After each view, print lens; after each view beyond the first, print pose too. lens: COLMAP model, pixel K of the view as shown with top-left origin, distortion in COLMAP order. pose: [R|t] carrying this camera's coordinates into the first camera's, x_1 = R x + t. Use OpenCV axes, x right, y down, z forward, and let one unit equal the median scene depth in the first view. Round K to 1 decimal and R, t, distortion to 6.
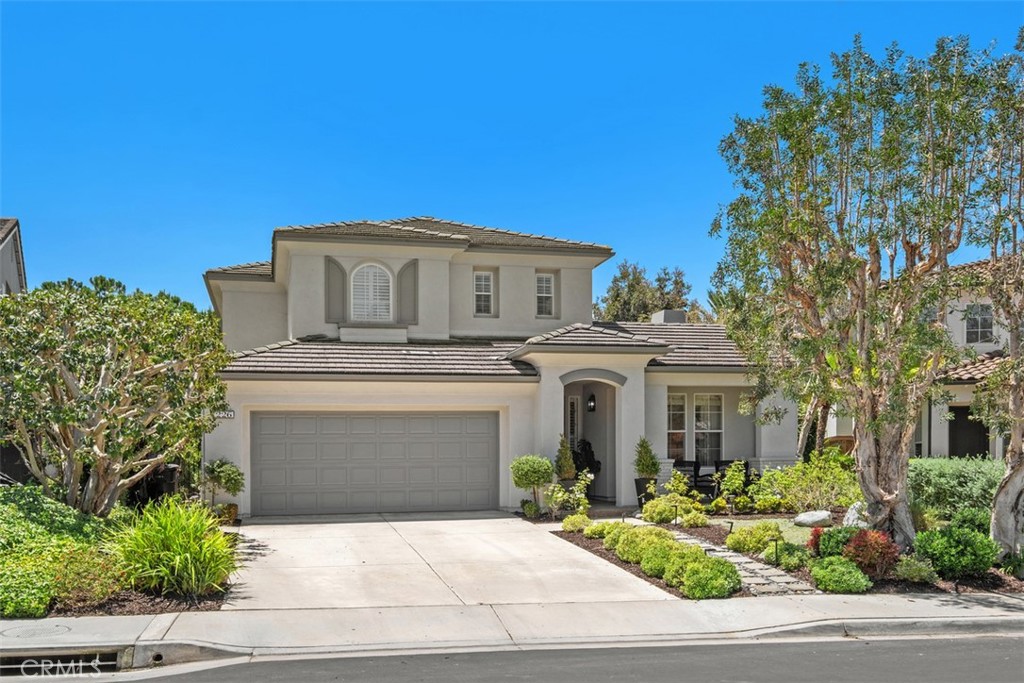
lens RADIAL K [[898.5, 0, 436.6], [0, 898.5, 411.4], [0, 0, 1]] dist [-0.004274, 0.027107]
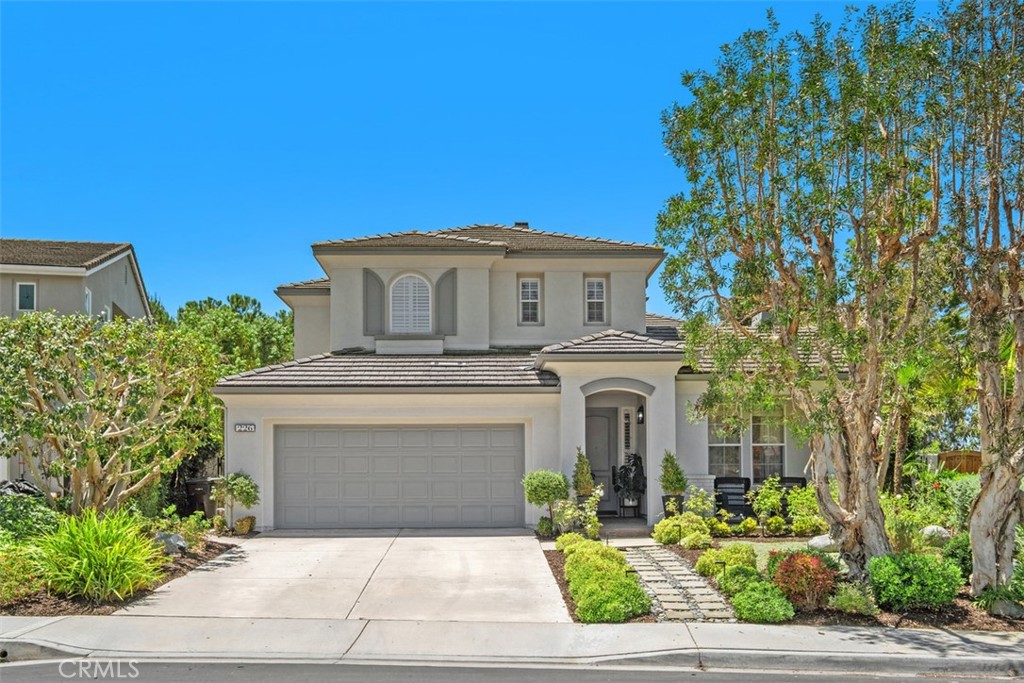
lens RADIAL K [[935.9, 0, 415.4], [0, 935.9, 399.9], [0, 0, 1]] dist [0.005666, 0.000000]
pose [[0.978089, -0.009992, -0.207948, 0.171480], [0.004326, 0.999607, -0.027685, 0.001694], [0.208143, 0.026179, 0.977748, 0.001401]]
